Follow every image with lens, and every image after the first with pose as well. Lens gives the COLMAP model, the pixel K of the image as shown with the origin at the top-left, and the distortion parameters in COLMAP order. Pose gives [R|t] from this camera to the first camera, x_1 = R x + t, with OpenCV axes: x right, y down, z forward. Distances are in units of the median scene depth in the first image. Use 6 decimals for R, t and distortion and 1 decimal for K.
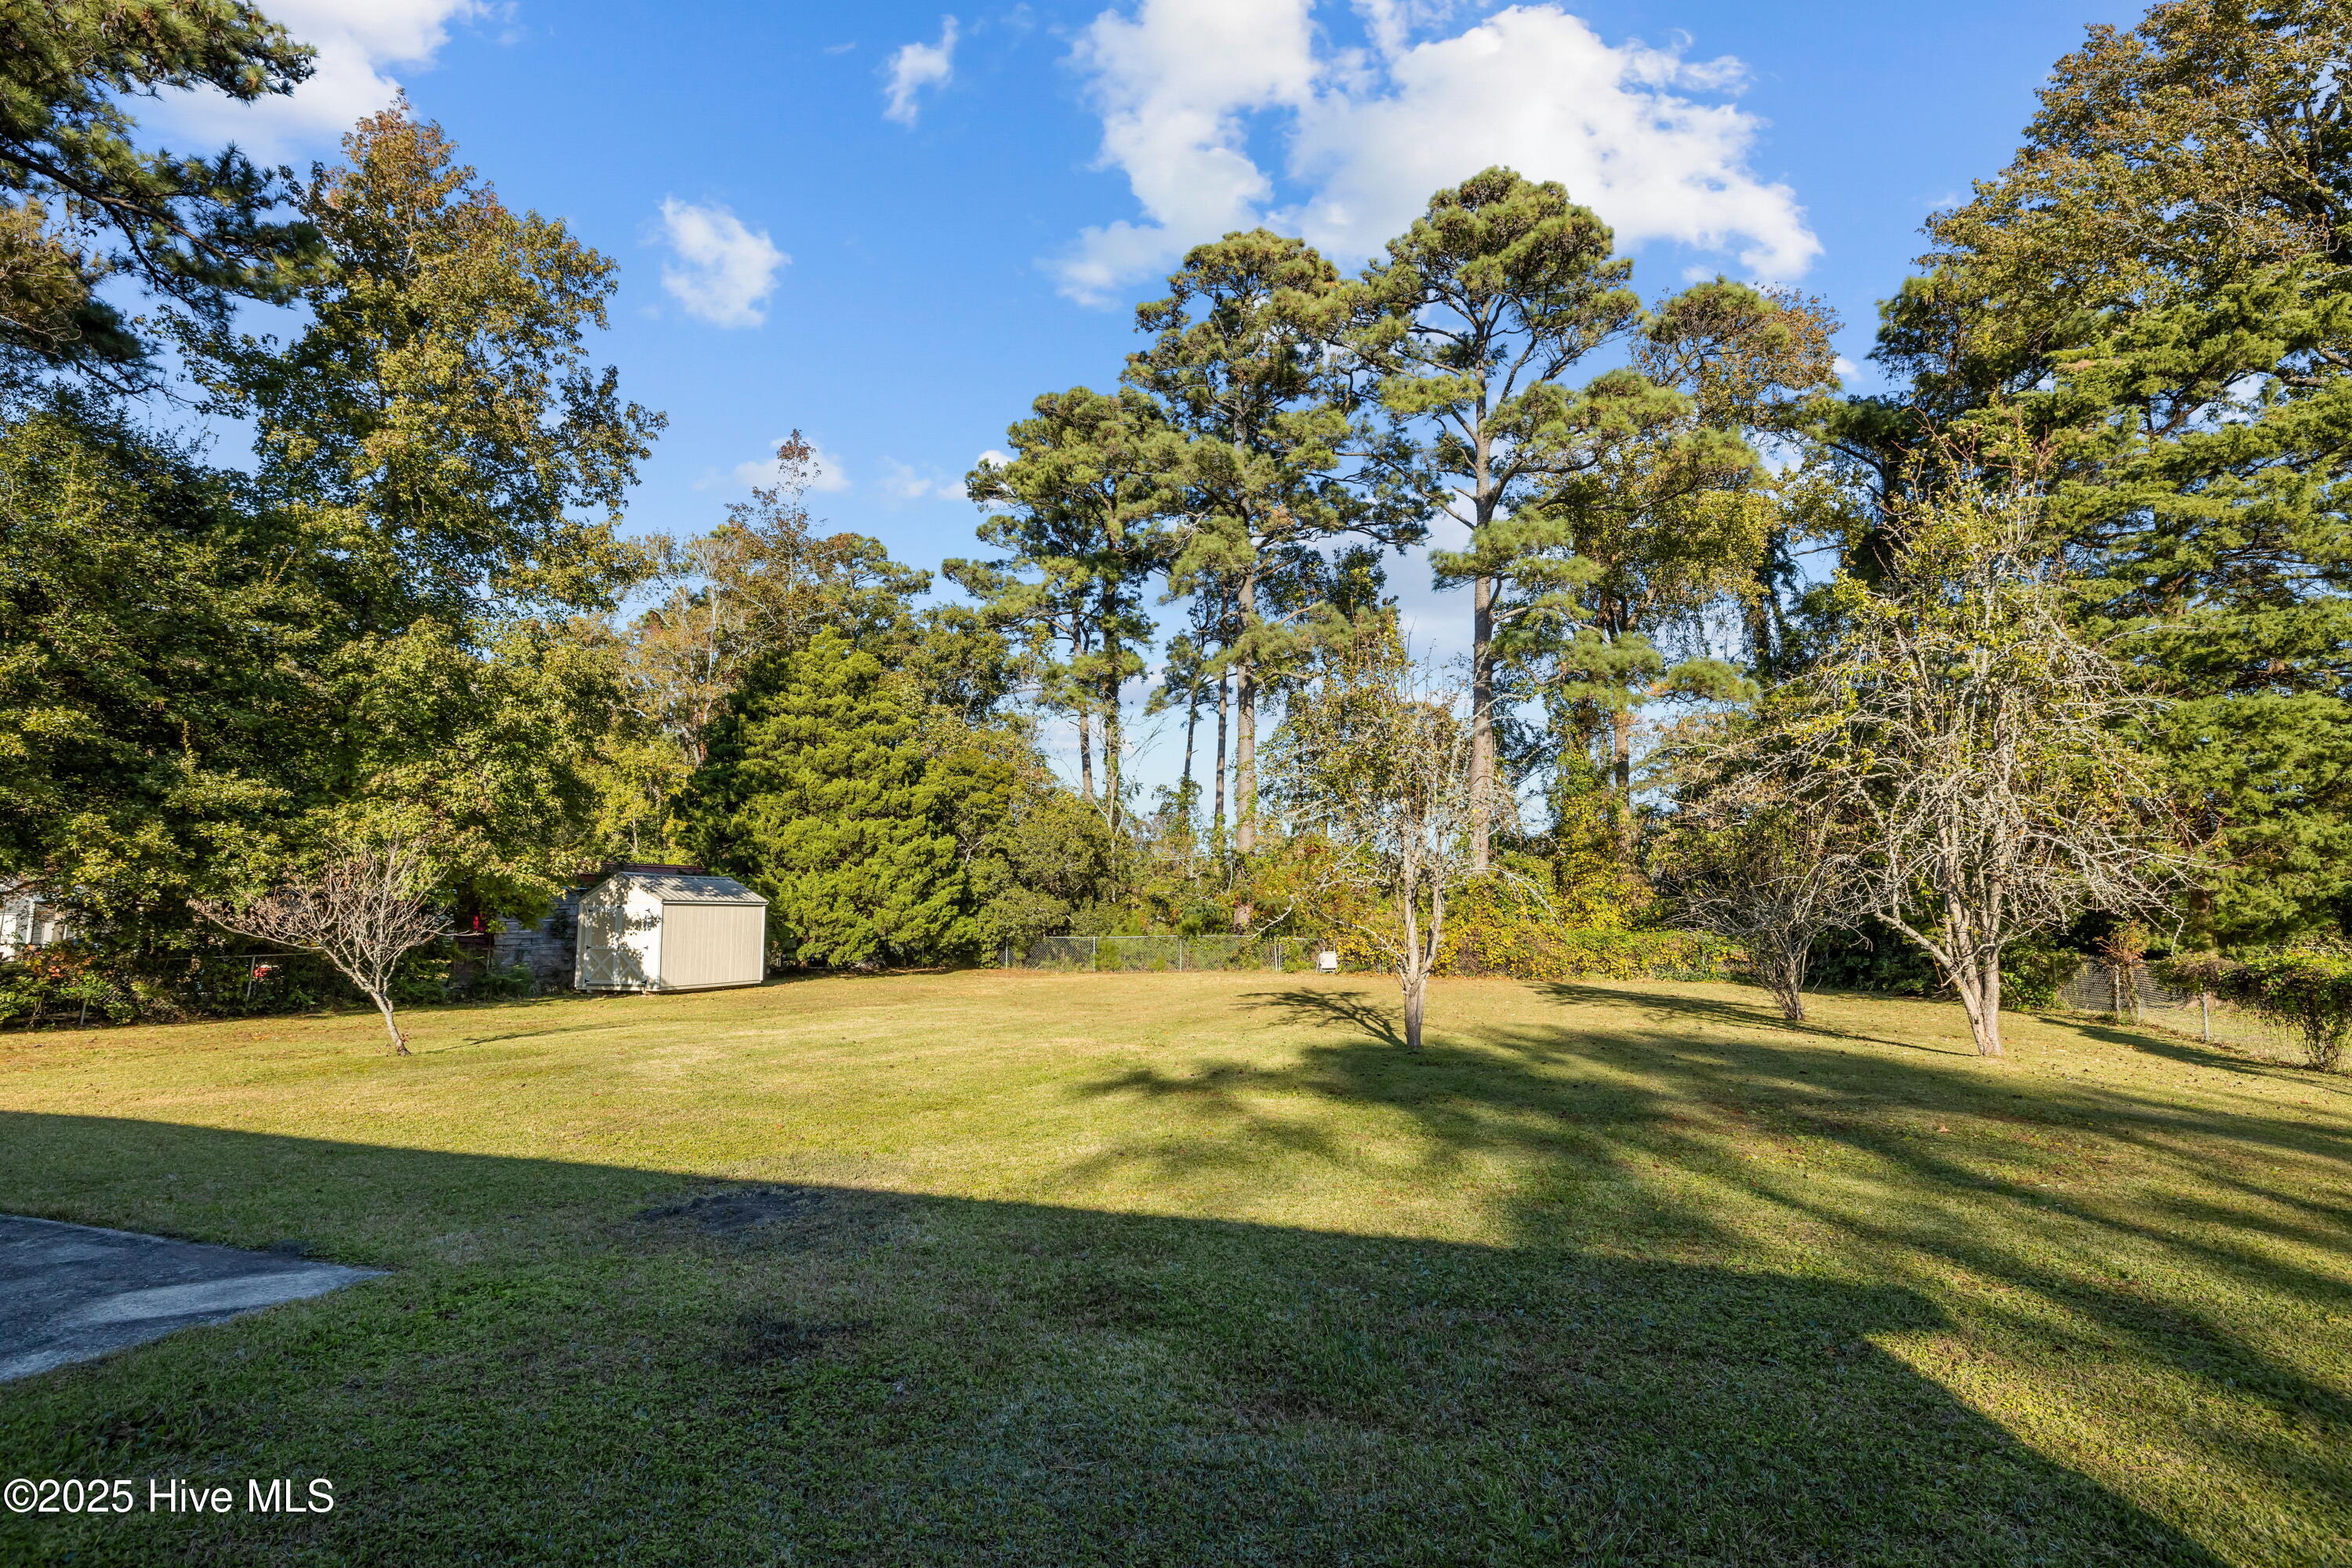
lens RADIAL K [[1156.0, 0, 1176.0], [0, 1156.0, 784.0], [0, 0, 1]] dist [0.000214, 0.008312]
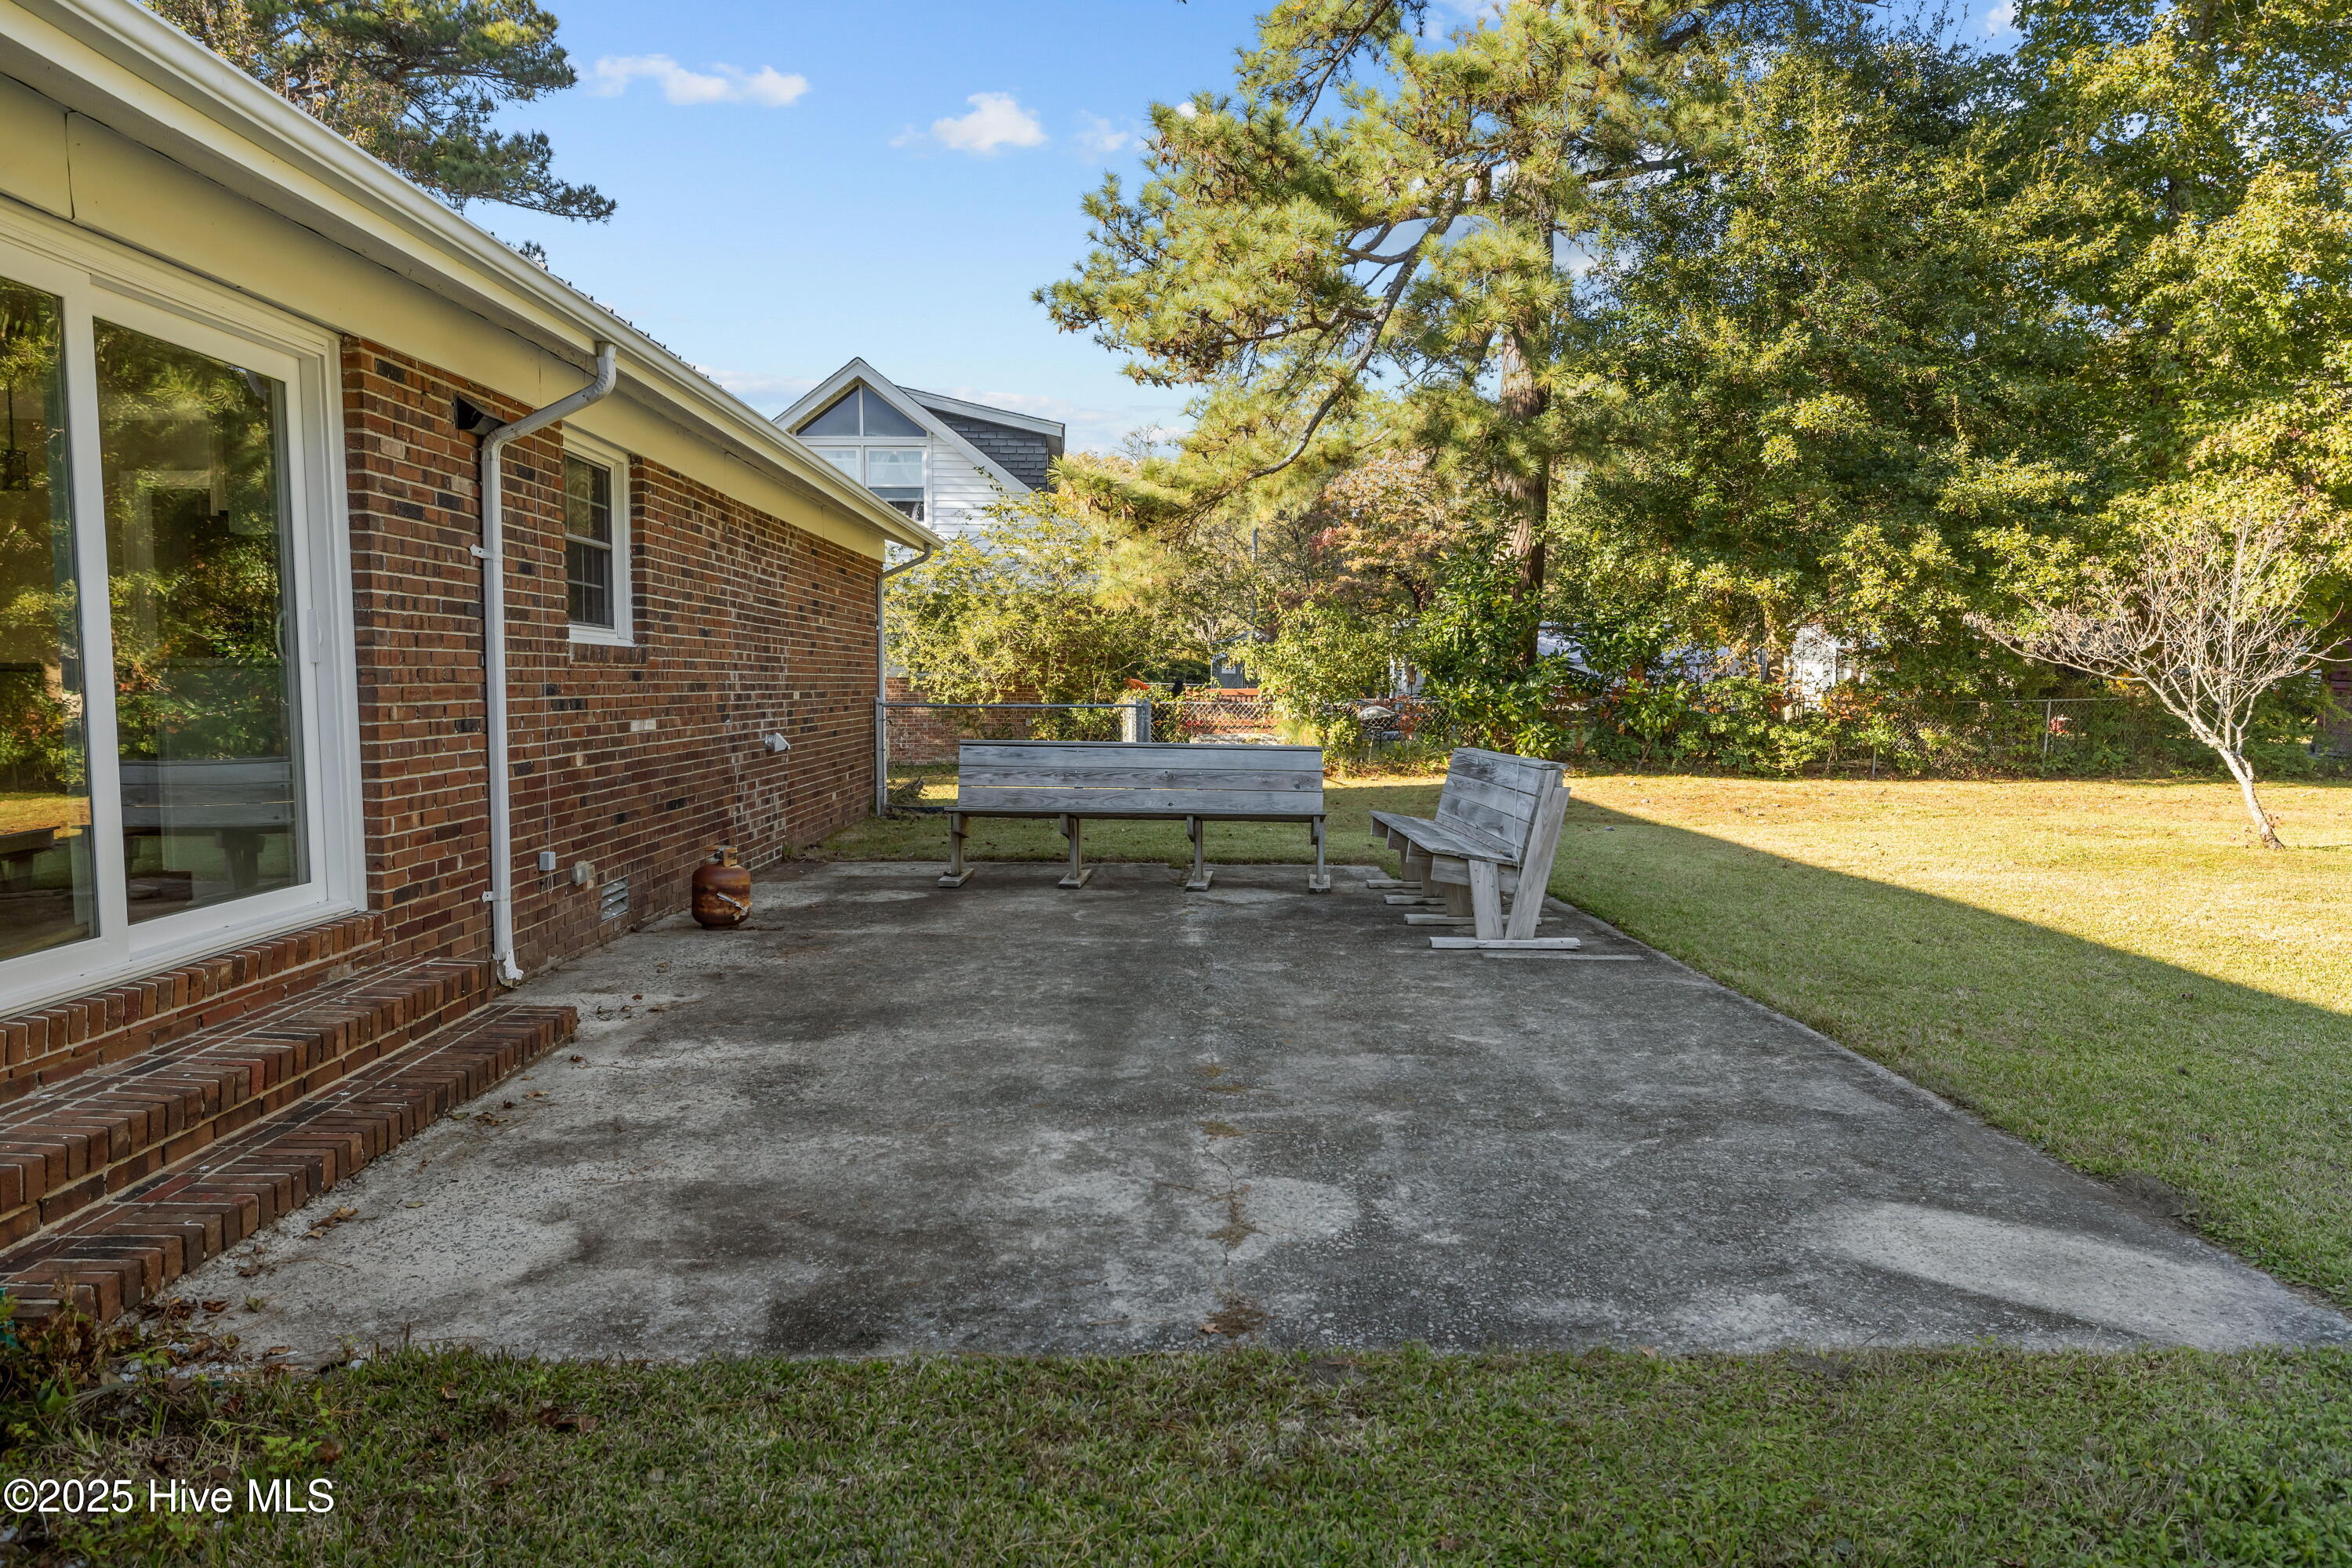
lens RADIAL K [[1438.2, 0, 1167.5], [0, 1438.2, 794.7], [0, 0, 1]] dist [-0.000734, 0.001098]
pose [[0.349061, 0.066929, -0.934707, -0.120124], [0.118392, 0.986304, 0.114836, 0.035607], [0.929591, -0.150746, 0.336356, 0.146933]]
